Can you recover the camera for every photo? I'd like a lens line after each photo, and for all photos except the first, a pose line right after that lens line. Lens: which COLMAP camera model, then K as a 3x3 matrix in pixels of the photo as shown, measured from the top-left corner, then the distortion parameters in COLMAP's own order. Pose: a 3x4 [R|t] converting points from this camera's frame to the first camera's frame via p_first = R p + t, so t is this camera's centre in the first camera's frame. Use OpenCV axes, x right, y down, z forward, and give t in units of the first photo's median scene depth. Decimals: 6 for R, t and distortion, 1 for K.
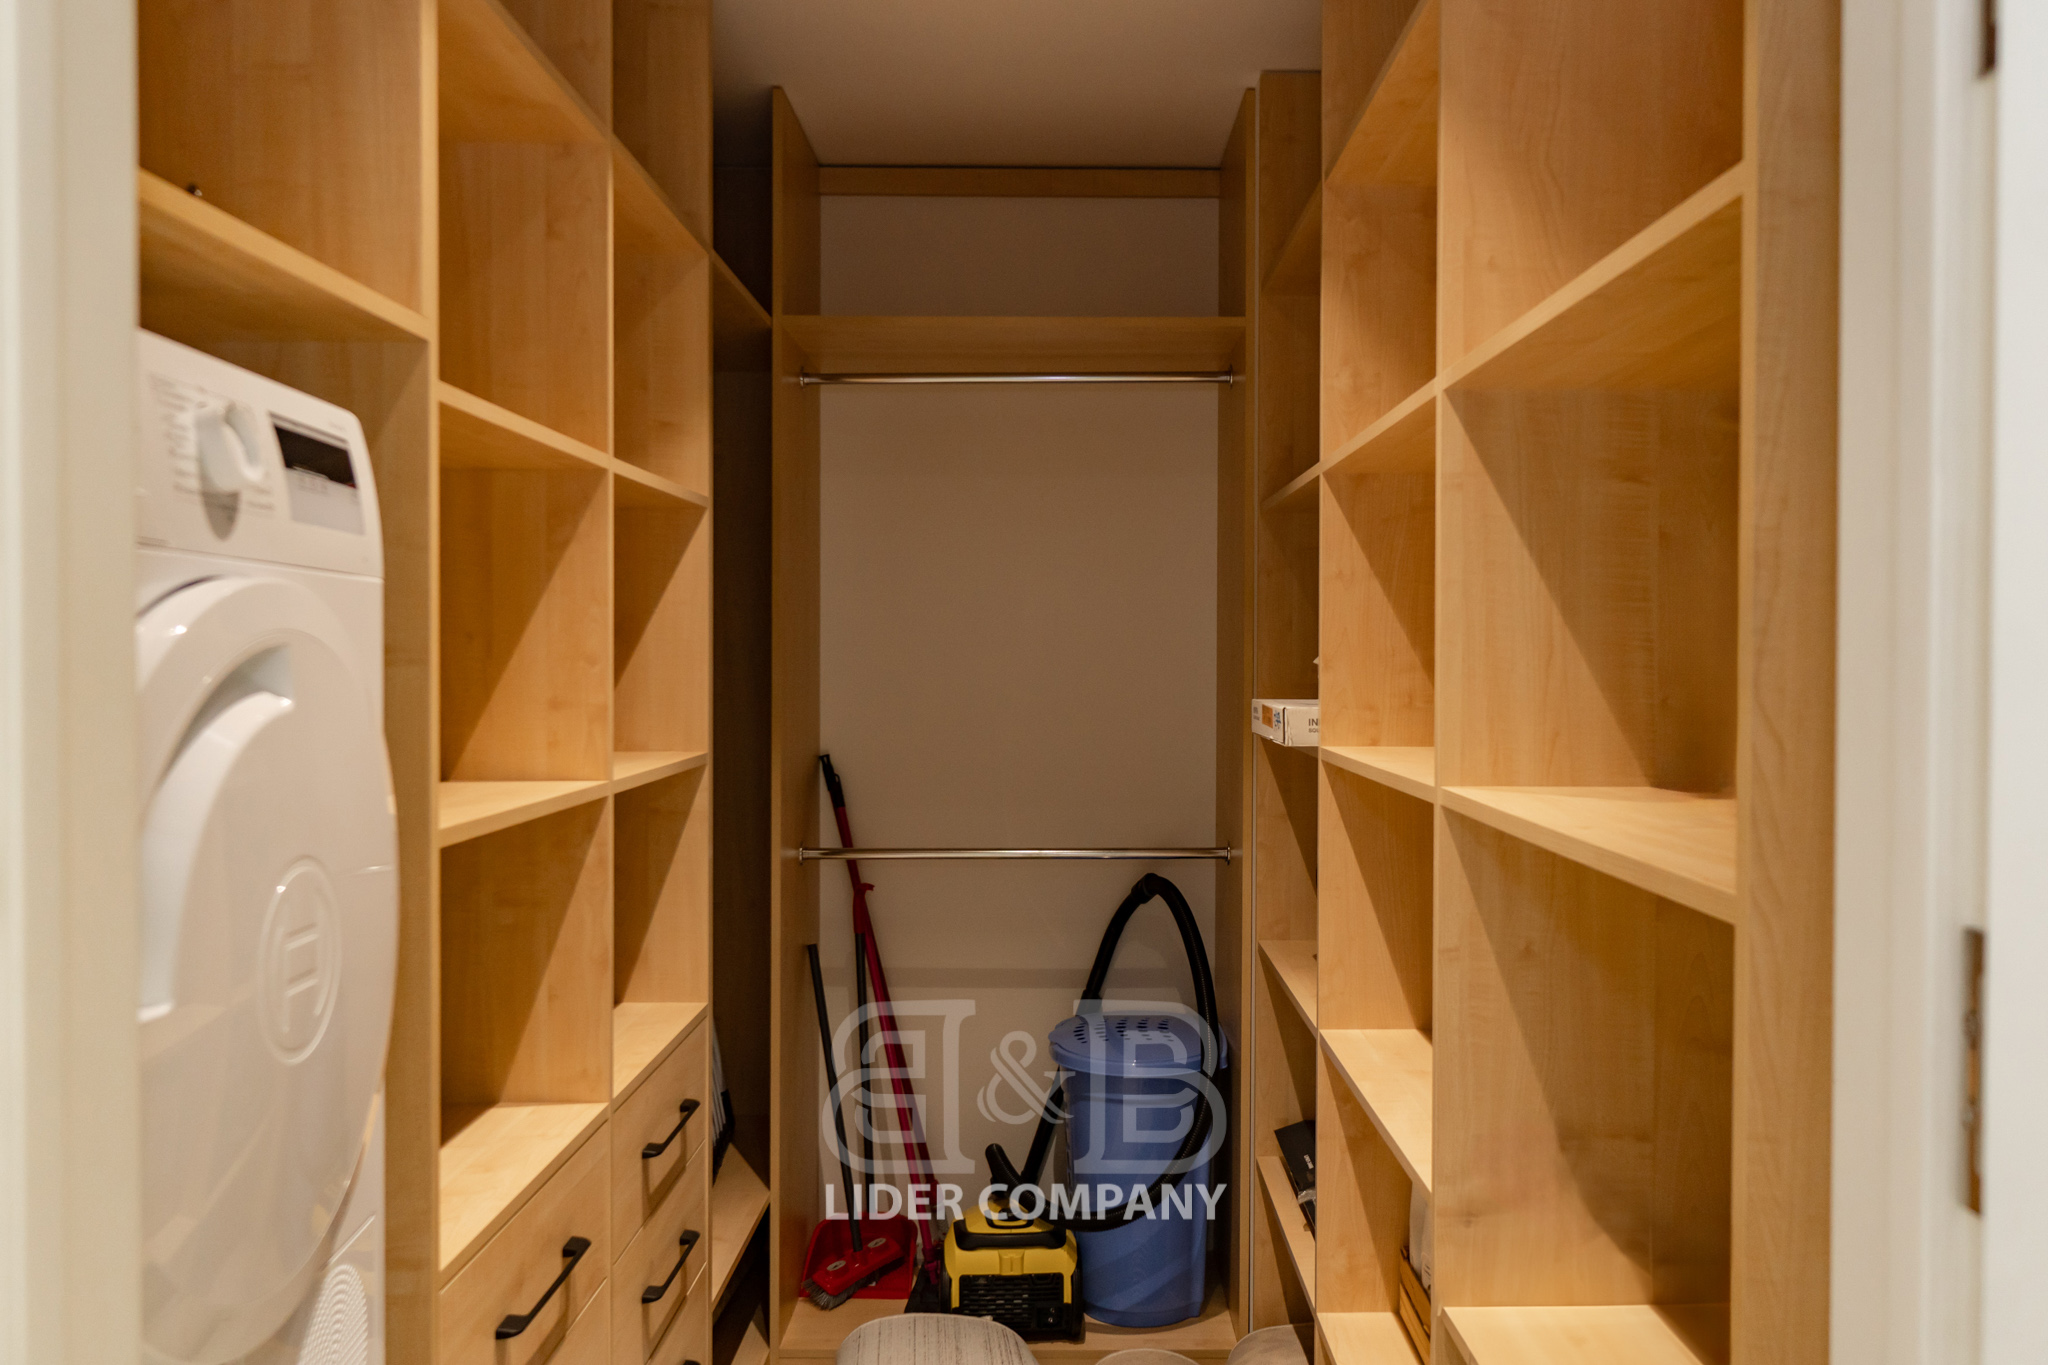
lens RADIAL K [[1604.3, 0, 1030.7], [0, 1604.3, 679.0], [0, 0, 1]] dist [-0.017340, 0.003469]
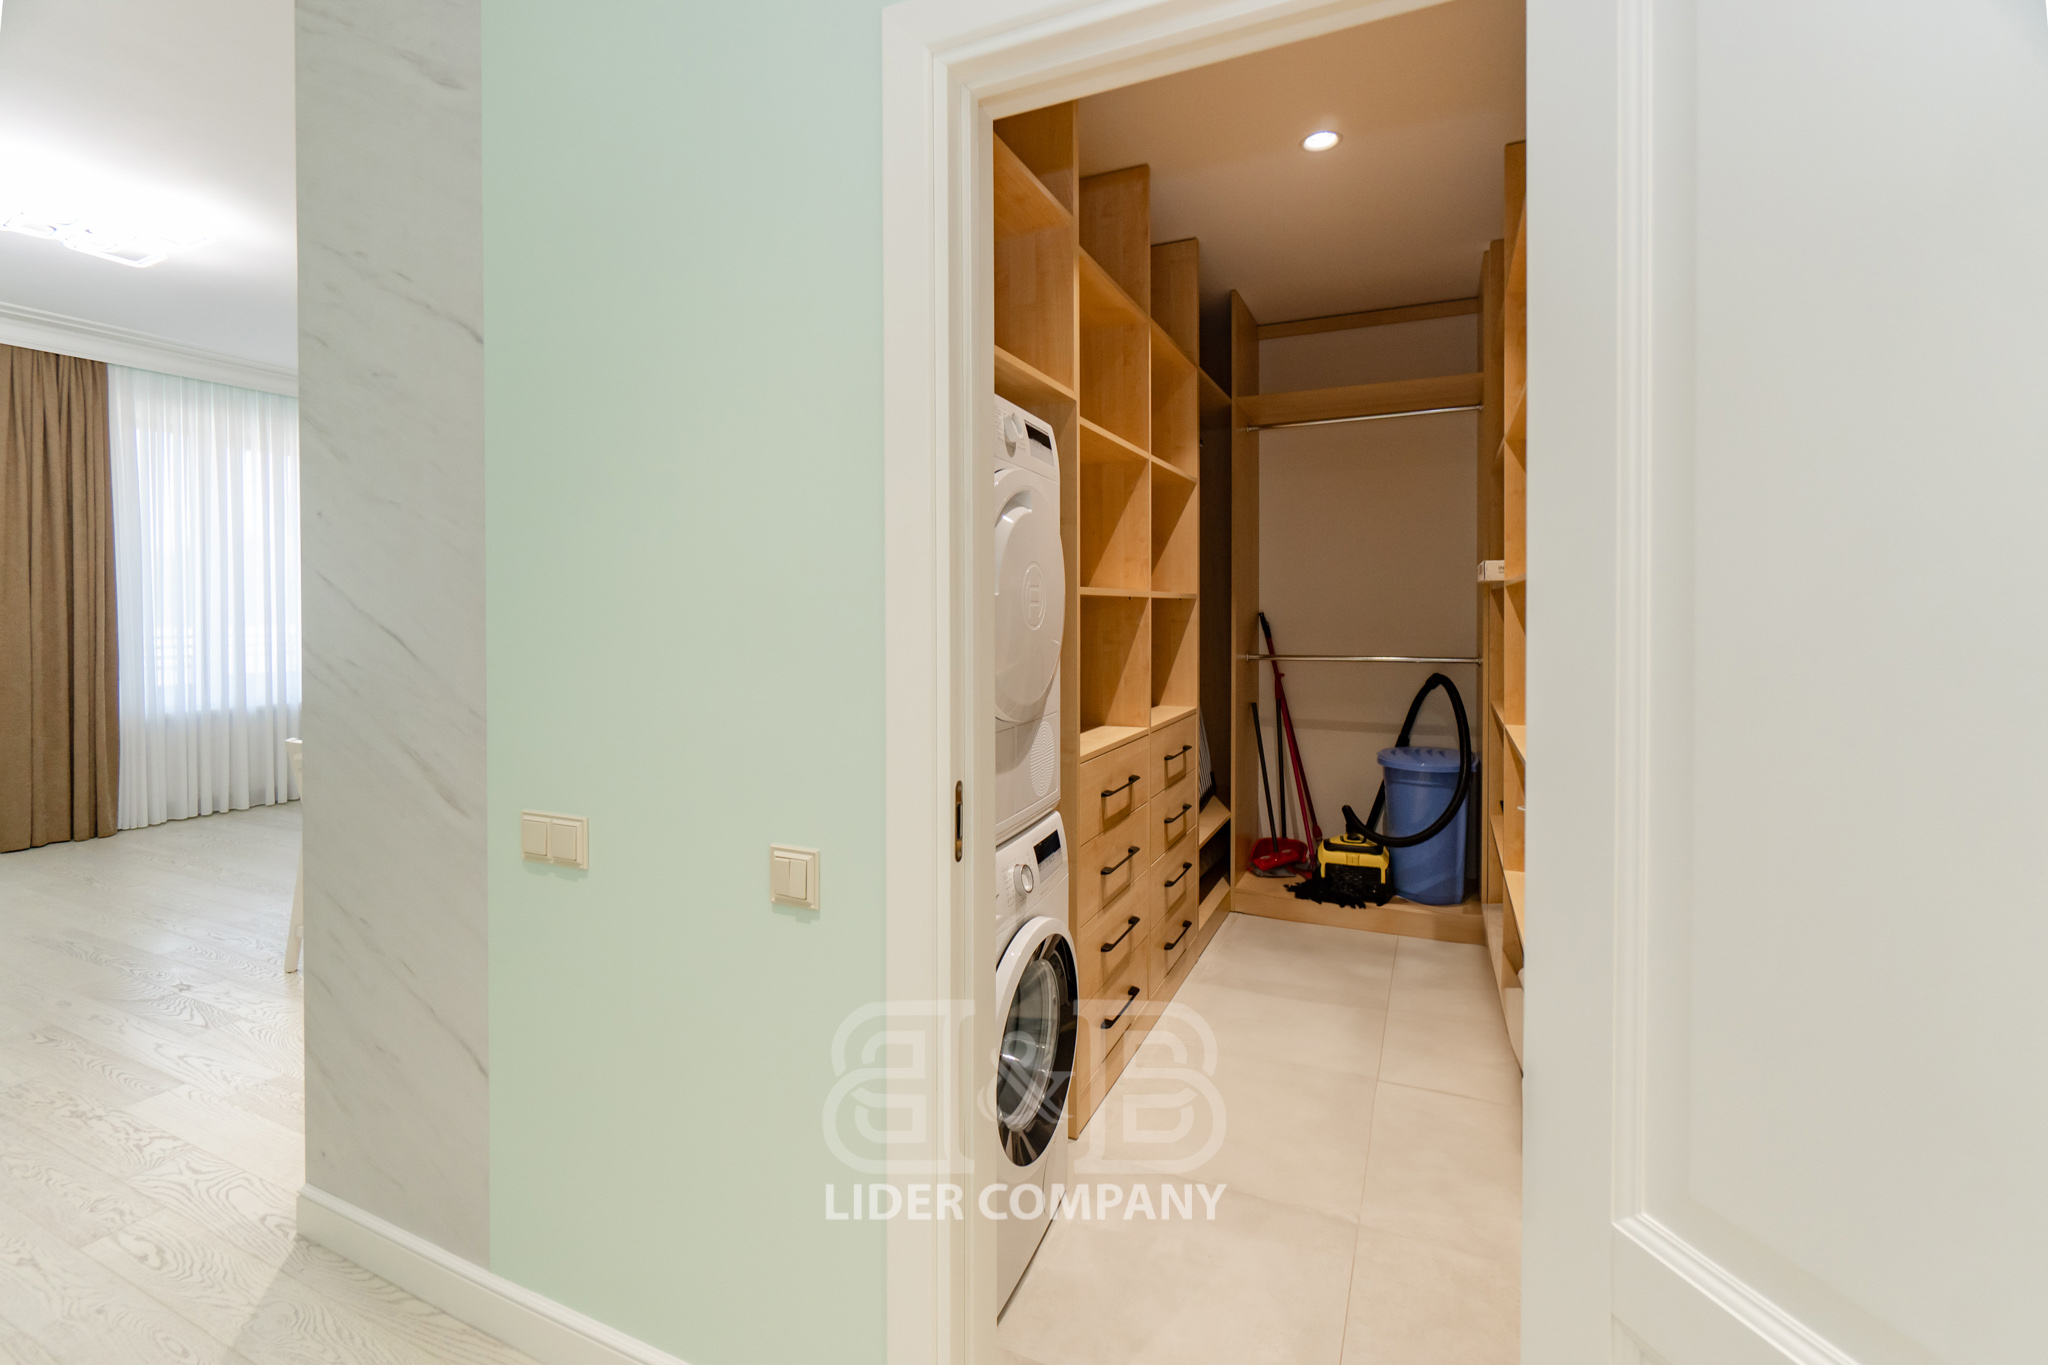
lens RADIAL K [[895.7, 0, 1018.8], [0, 895.7, 622.5], [0, 0, 1]] dist [-0.004249, 0.000302]
pose [[0.907993, -0.001272, -0.418983, 0.086986], [-0.004048, 0.999922, -0.011809, 0.095001], [0.418965, 0.012419, 0.907917, -0.210757]]
